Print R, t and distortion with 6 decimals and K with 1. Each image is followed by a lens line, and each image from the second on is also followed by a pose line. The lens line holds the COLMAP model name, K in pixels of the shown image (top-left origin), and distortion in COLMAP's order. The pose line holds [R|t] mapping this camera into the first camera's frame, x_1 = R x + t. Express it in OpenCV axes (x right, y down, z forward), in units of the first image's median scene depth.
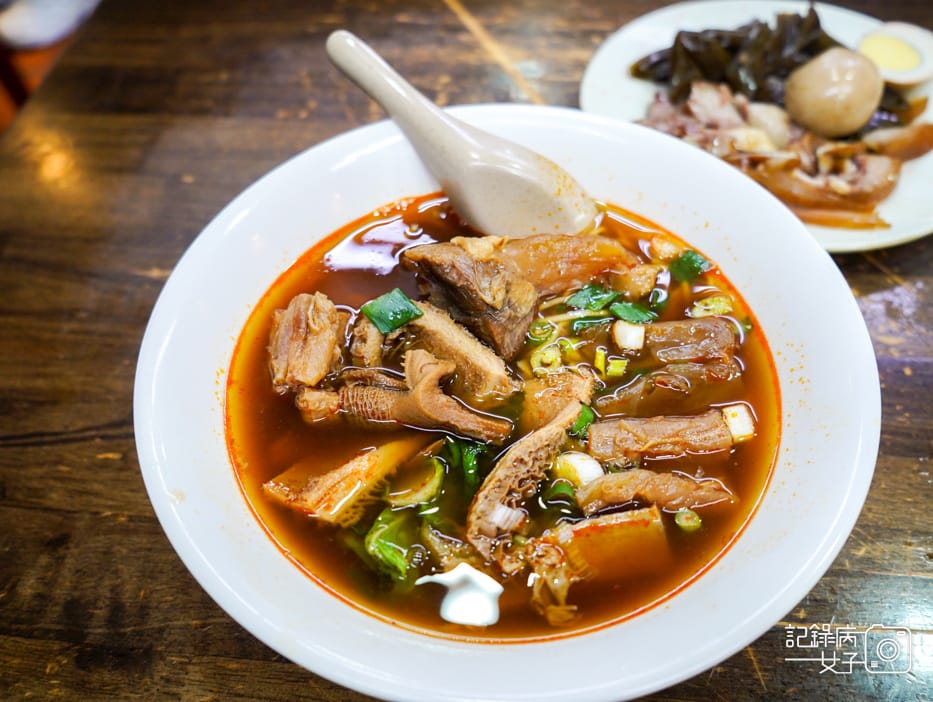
lens RADIAL K [[816.9, 0, 466.5], [0, 816.9, 351.0], [0, 0, 1]] dist [-0.007428, -0.003215]
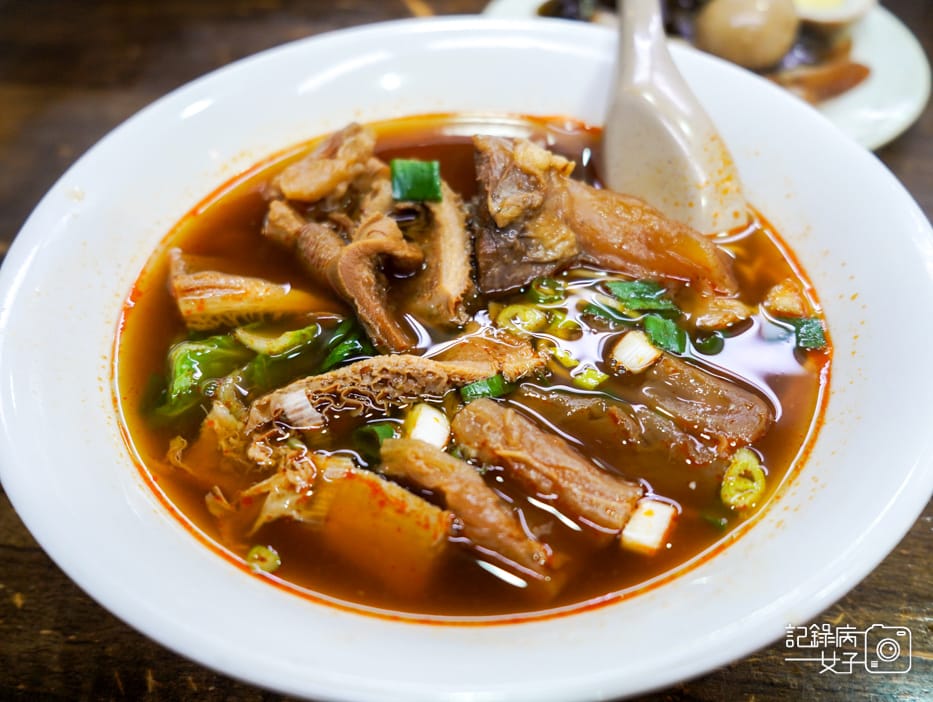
lens RADIAL K [[816.9, 0, 466.5], [0, 816.9, 351.0], [0, 0, 1]] dist [-0.007428, -0.003215]
pose [[0.728655, 0.514237, -0.452353, 0.443027], [-0.545496, 0.835127, 0.070685, 0.011290], [0.414121, 0.195251, 0.889034, 0.315250]]
